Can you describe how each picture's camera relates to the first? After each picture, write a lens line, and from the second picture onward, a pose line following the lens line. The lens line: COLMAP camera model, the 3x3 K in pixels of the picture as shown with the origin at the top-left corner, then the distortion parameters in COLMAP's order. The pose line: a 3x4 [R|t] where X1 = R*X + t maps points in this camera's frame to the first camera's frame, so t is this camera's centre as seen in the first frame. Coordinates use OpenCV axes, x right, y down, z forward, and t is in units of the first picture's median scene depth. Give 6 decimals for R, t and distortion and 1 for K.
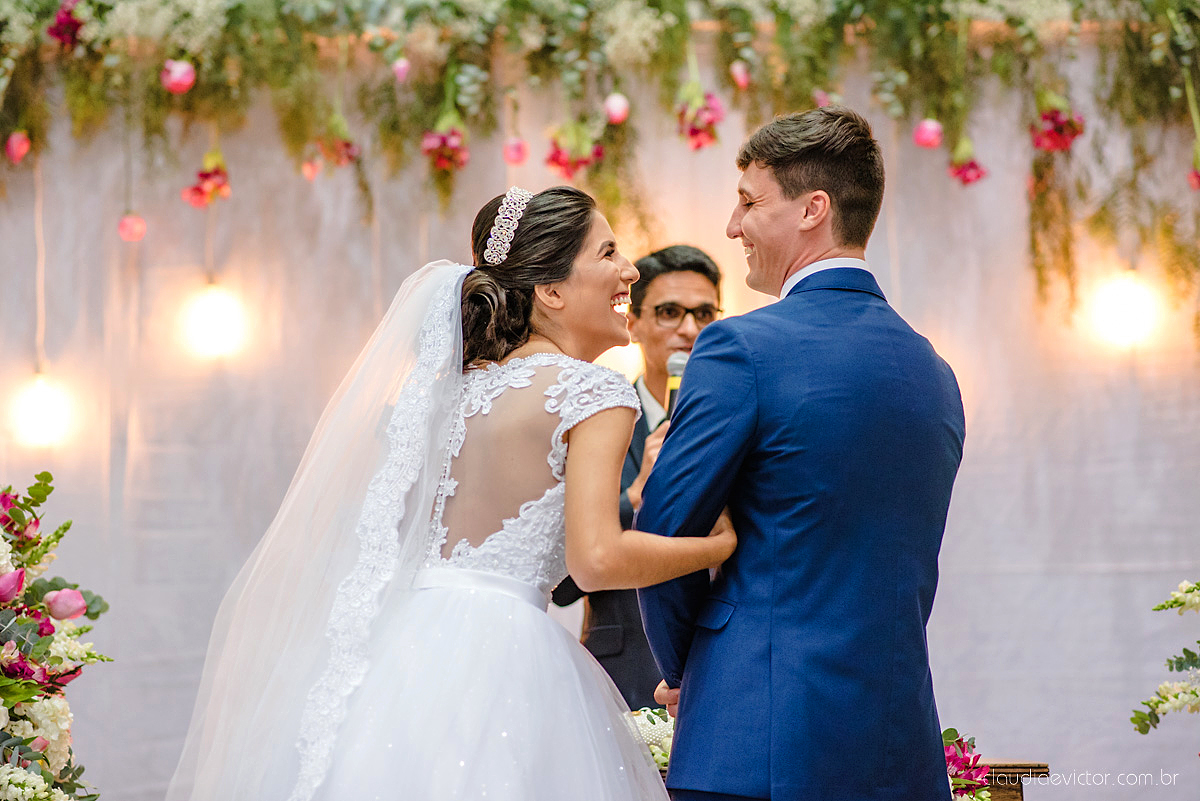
lens RADIAL K [[2997.1, 0, 600.0], [0, 2997.1, 400.5], [0, 0, 1]] dist [0.447626, 1.850268]
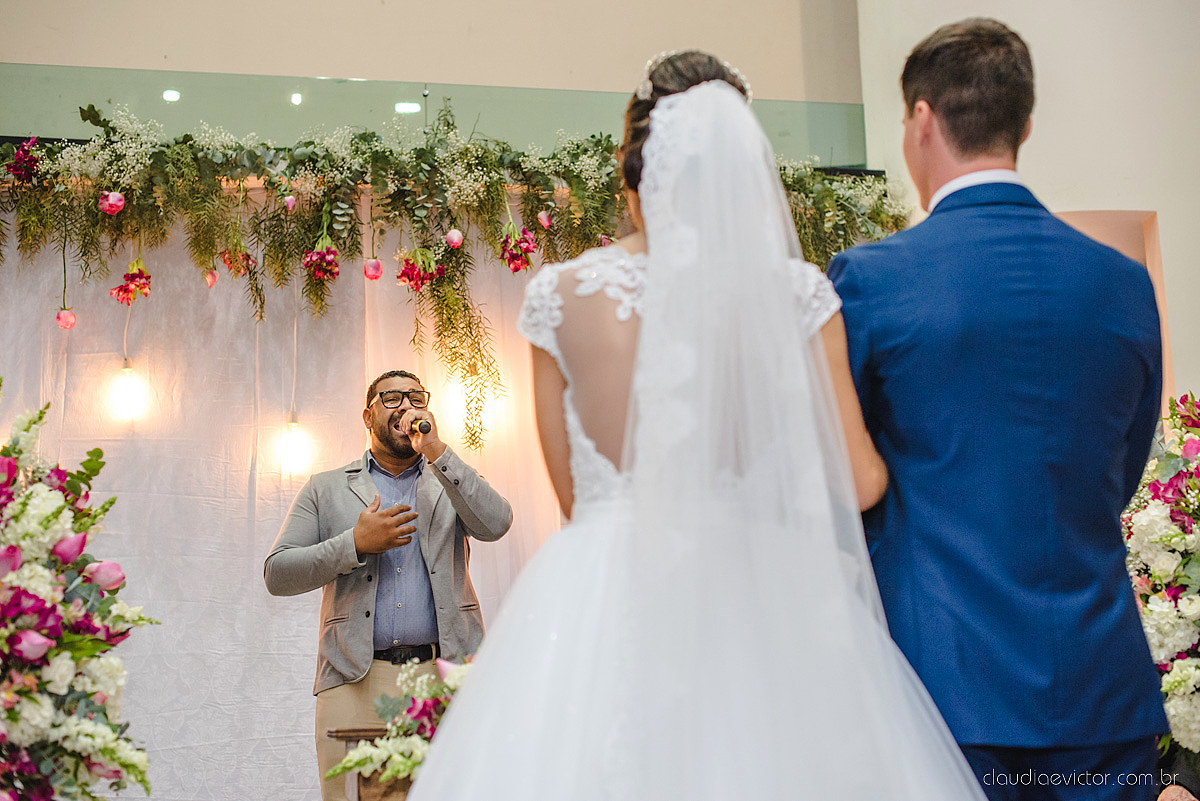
lens RADIAL K [[1760.4, 0, 600.0], [0, 1760.4, 400.5], [0, 0, 1]] dist [0.051809, -0.016350]
pose [[0.976960, 0.028099, 0.211563, -0.093233], [-0.010916, 0.996576, -0.081953, 0.036927], [-0.213141, 0.077755, 0.973922, 0.232347]]
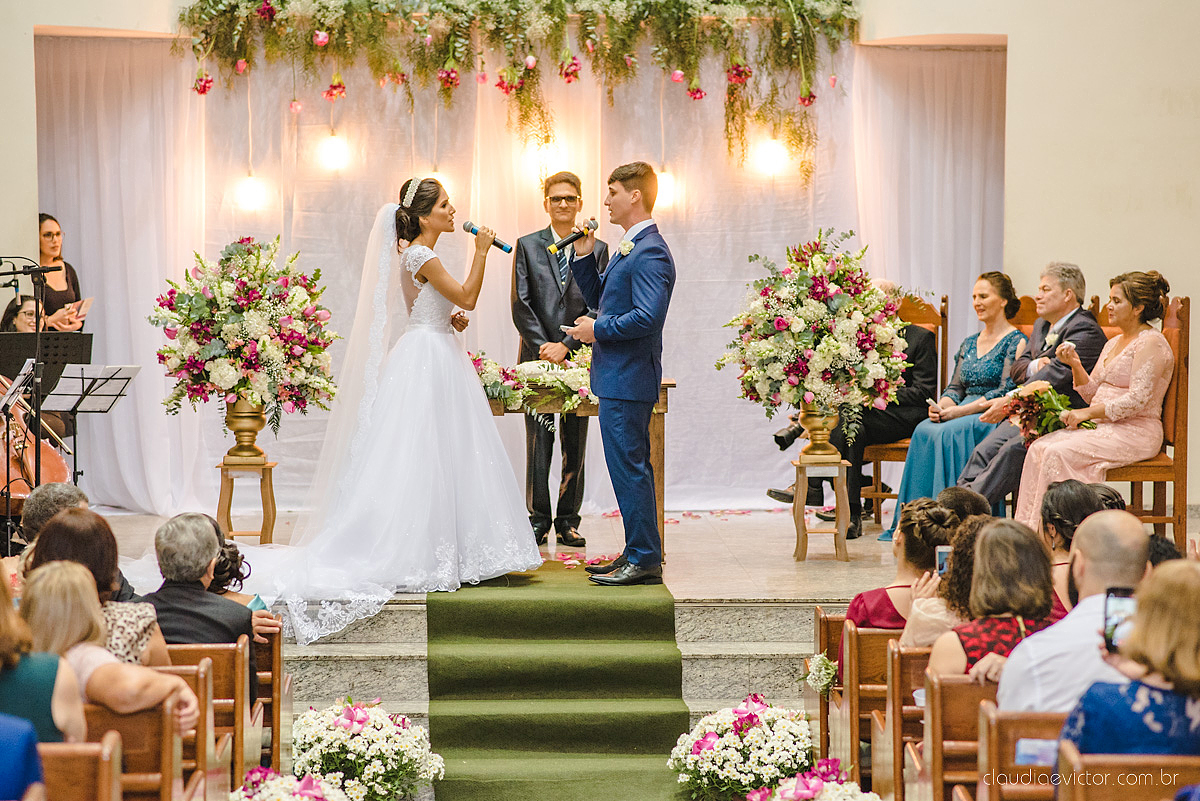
lens RADIAL K [[2997.1, 0, 600.0], [0, 2997.1, 400.5], [0, 0, 1]] dist [0.447626, 1.850268]
pose [[0.999236, 0.018892, 0.034221, -0.013604], [-0.023792, 0.988553, 0.148987, -0.176170], [-0.031015, -0.149687, 0.988247, -1.110601]]
